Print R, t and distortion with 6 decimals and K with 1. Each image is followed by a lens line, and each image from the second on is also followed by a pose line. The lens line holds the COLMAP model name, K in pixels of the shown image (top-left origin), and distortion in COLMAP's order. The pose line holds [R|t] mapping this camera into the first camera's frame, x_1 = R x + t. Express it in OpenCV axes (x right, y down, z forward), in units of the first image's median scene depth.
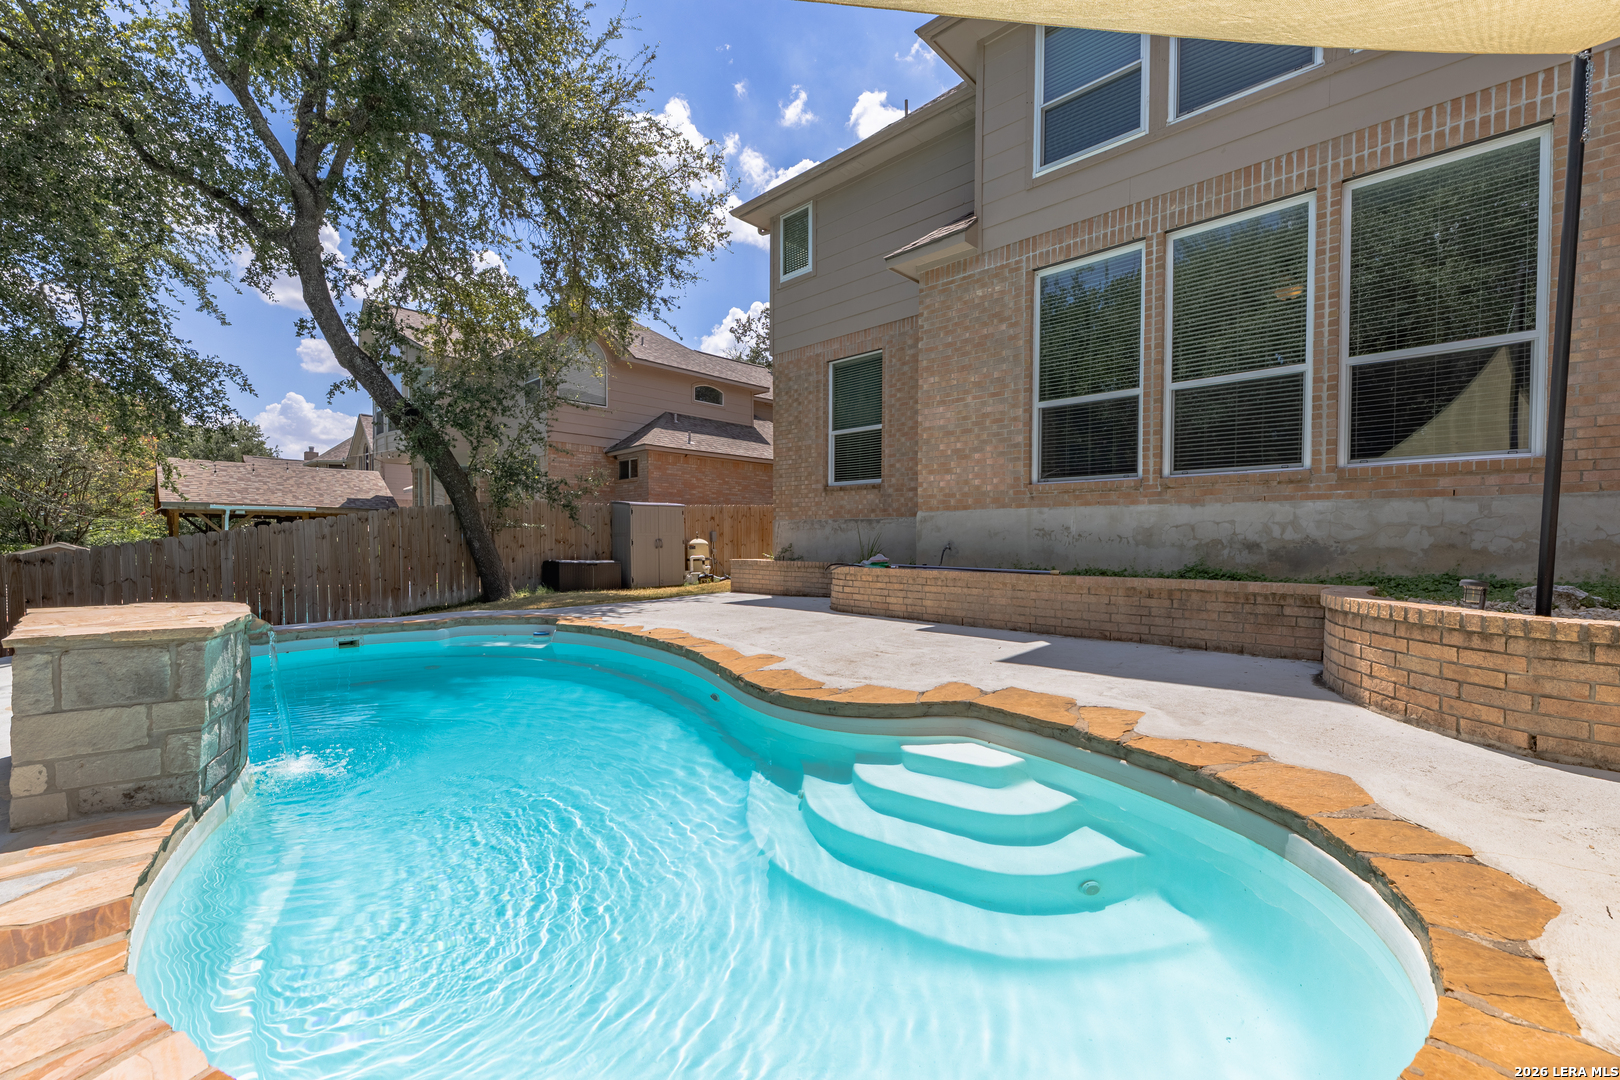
lens RADIAL K [[674.7, 0, 809.8], [0, 674.7, 551.0], [0, 0, 1]] dist [-0.006987, -0.000846]
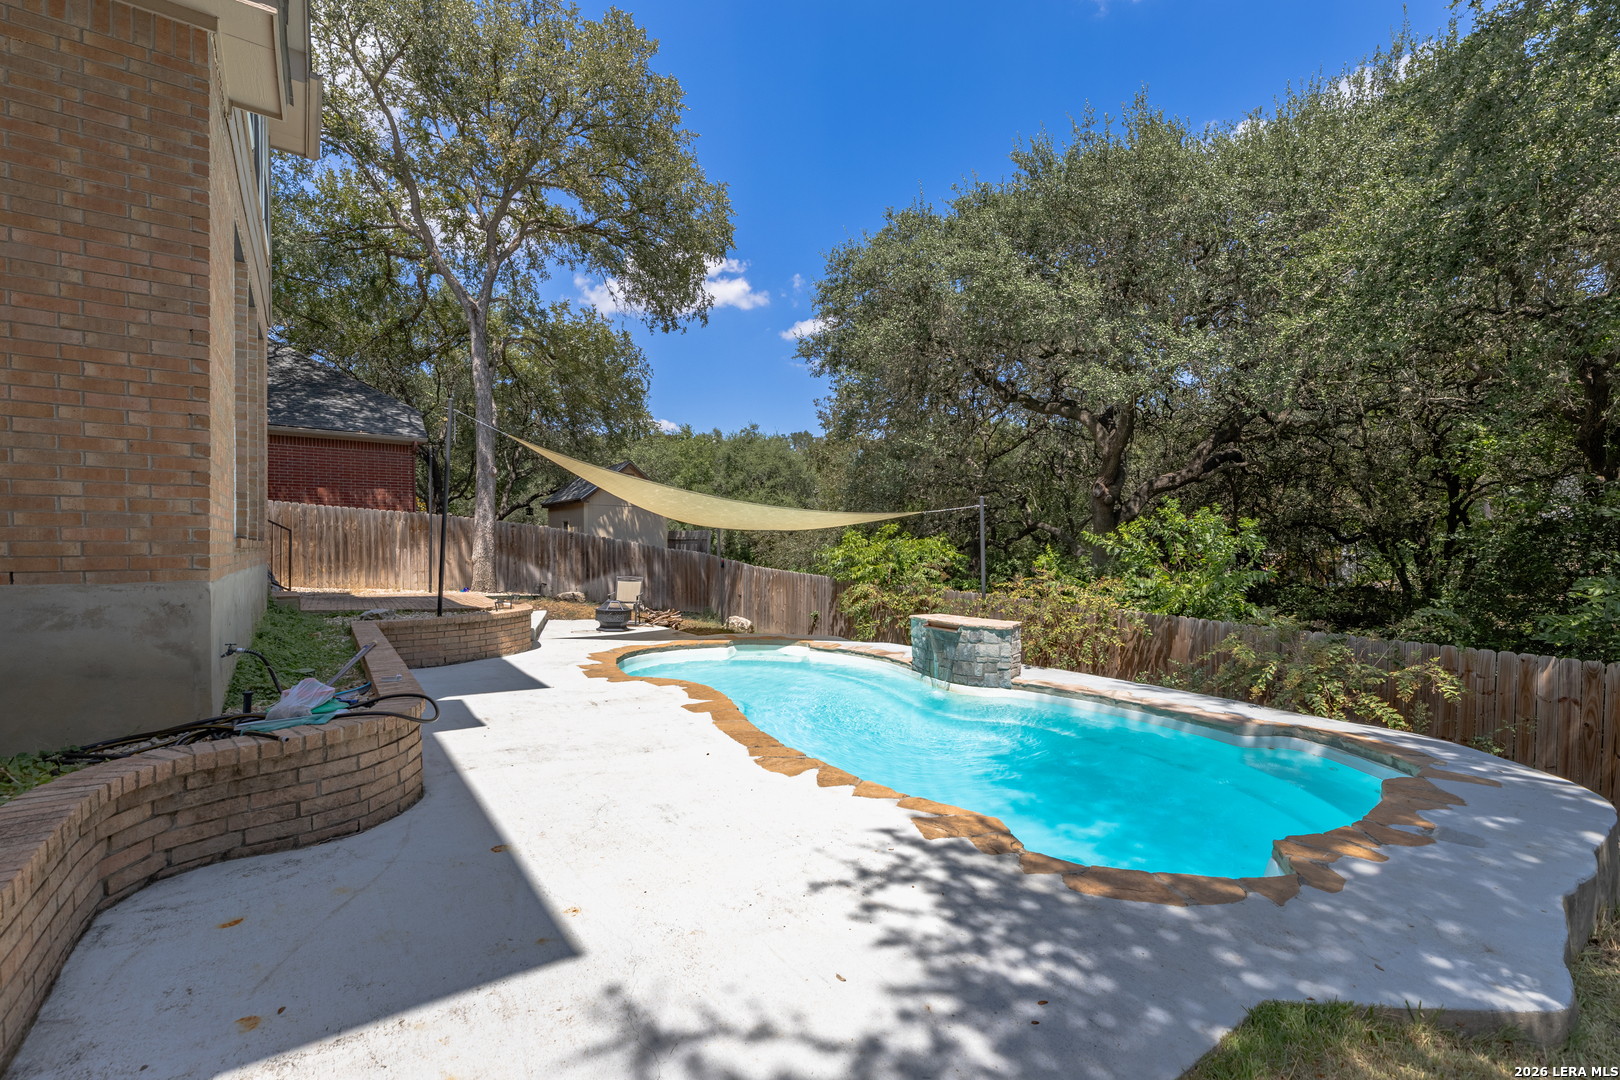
lens RADIAL K [[674.7, 0, 810.2], [0, 674.7, 550.4], [0, 0, 1]] dist [-0.006987, -0.000846]
pose [[-0.986411, -0.007183, 0.164138, -0.303364], [-0.003552, 0.999743, 0.022407, -0.093532], [-0.164257, 0.021520, -0.986183, 1.420351]]
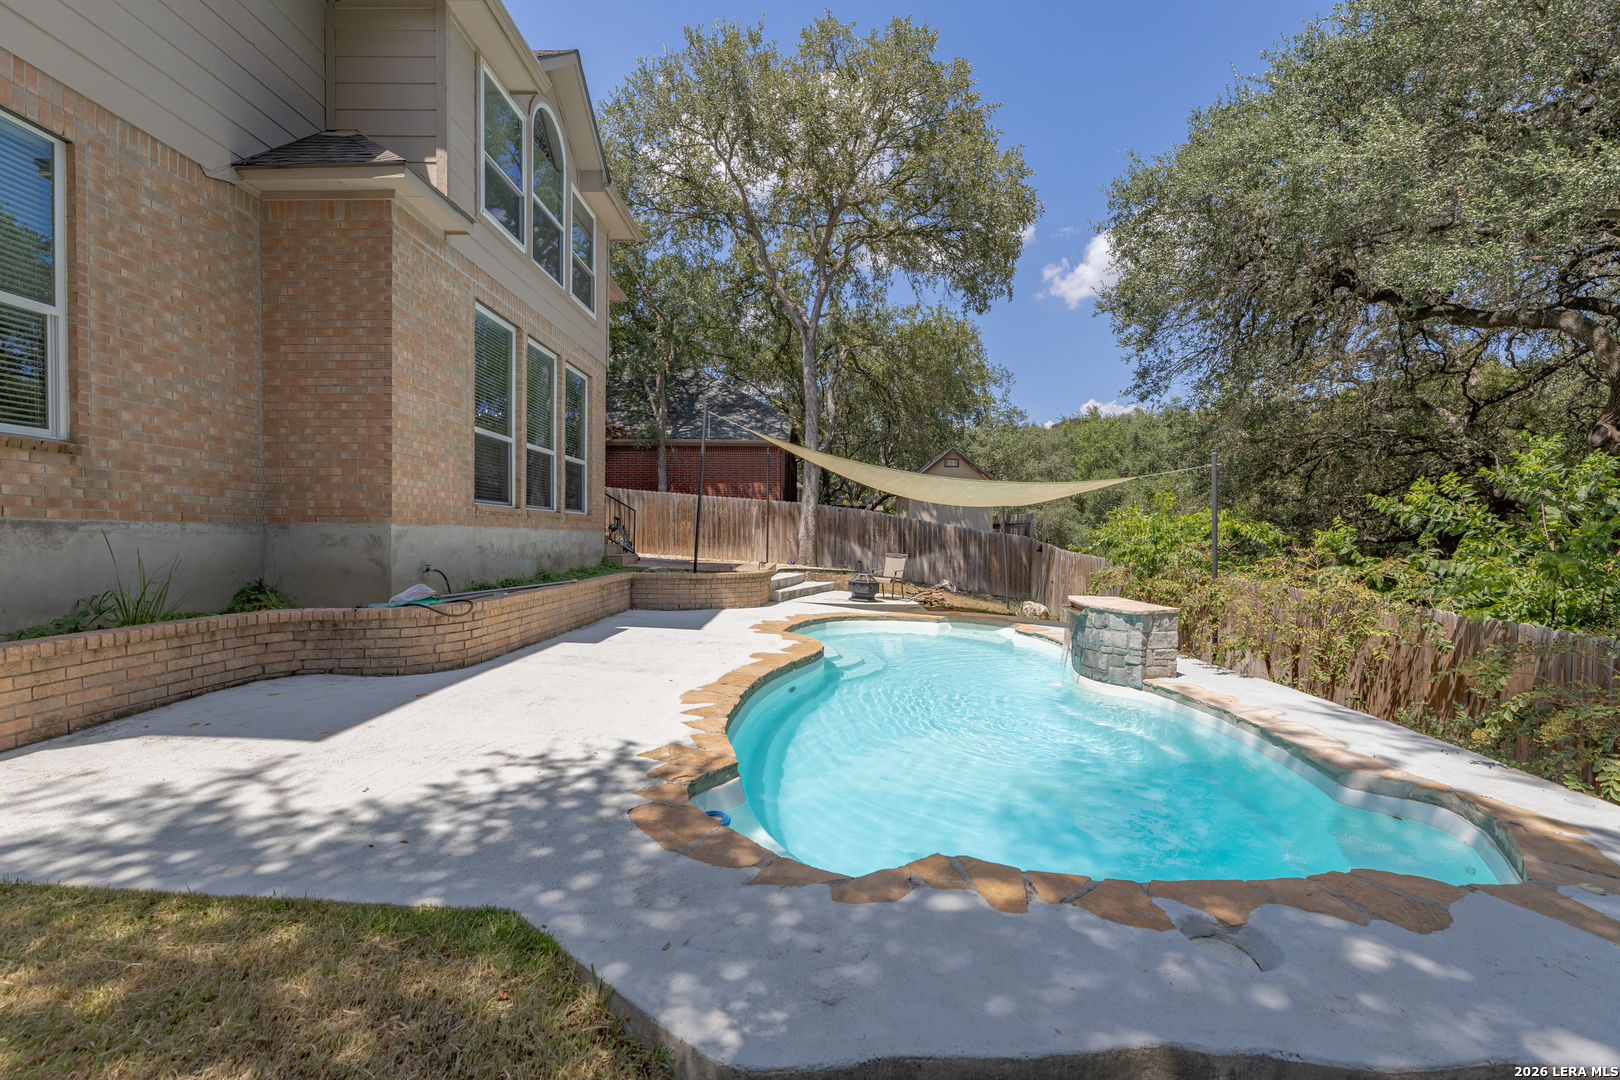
lens RADIAL K [[674.7, 0, 812.1], [0, 674.7, 548.5], [0, 0, 1]] dist [-0.006987, -0.000846]
pose [[-0.683655, -0.024529, 0.729393, -0.721221], [-0.002479, 0.999507, 0.031290, -0.058251], [-0.729802, 0.019583, -0.683379, 1.219380]]
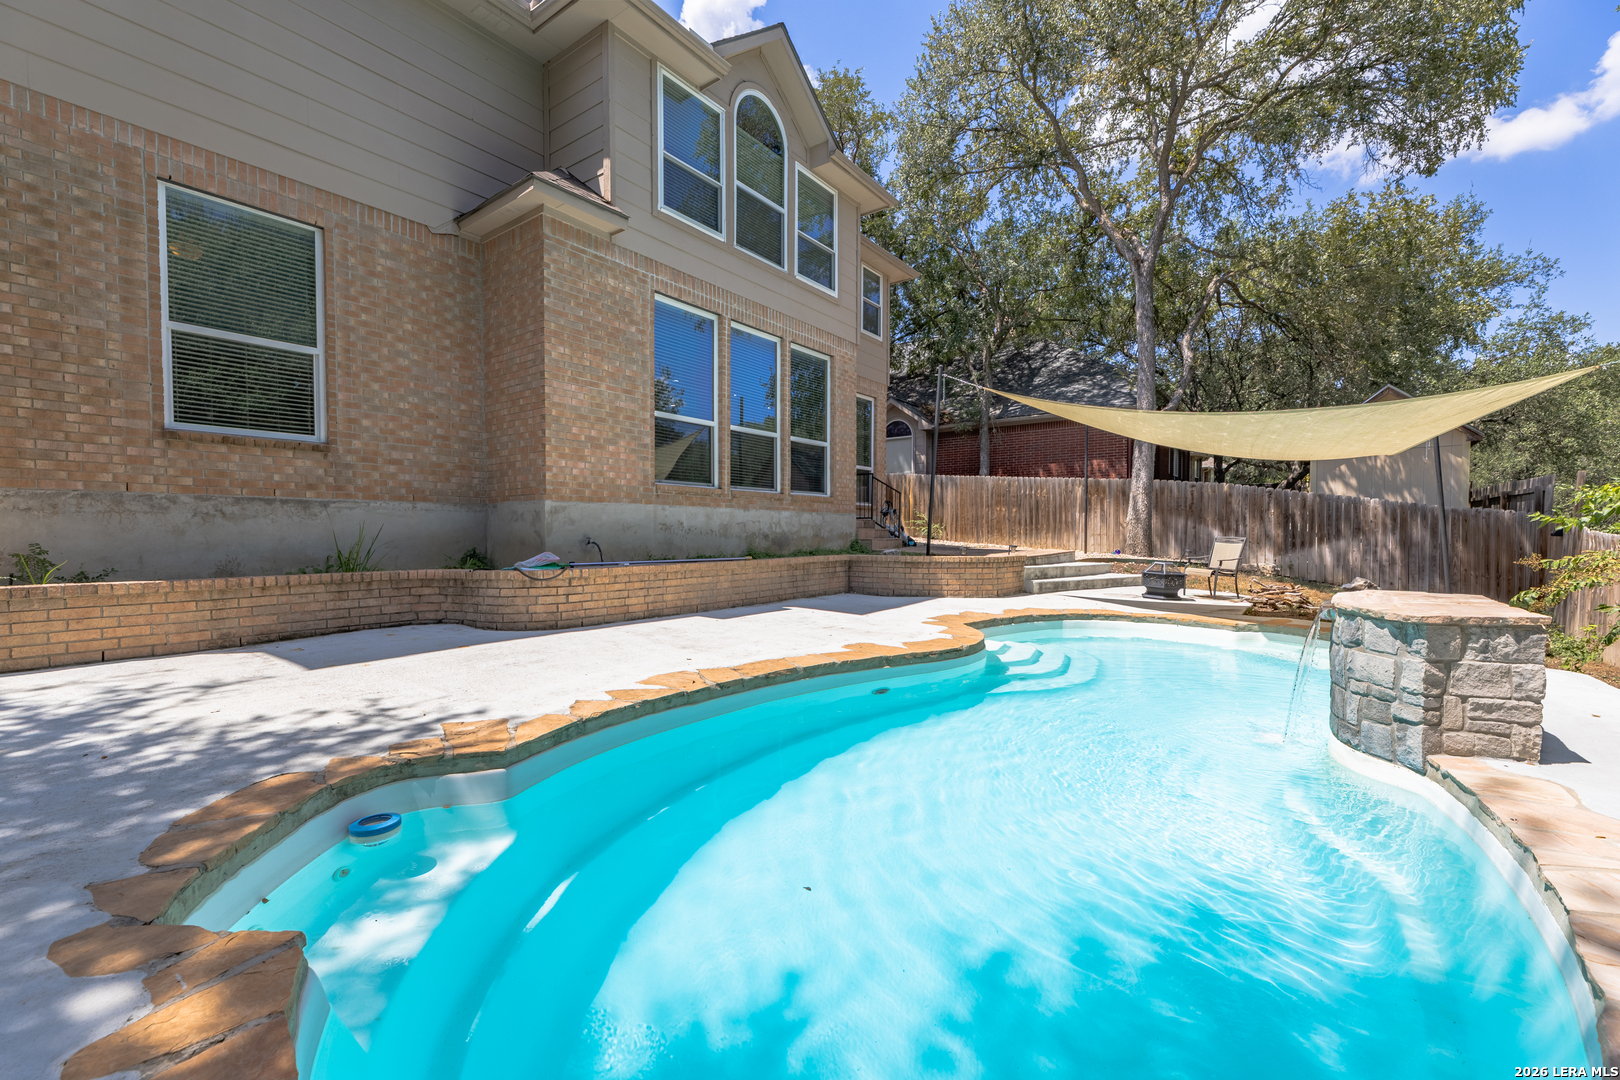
lens RADIAL K [[674.7, 0, 808.2], [0, 674.7, 551.7], [0, 0, 1]] dist [-0.006987, -0.000846]
pose [[-0.135867, -0.032963, 0.990179, -0.746744], [0.015304, 0.999257, 0.035365, -0.020054], [-0.990609, 0.019959, -0.135261, 0.827155]]
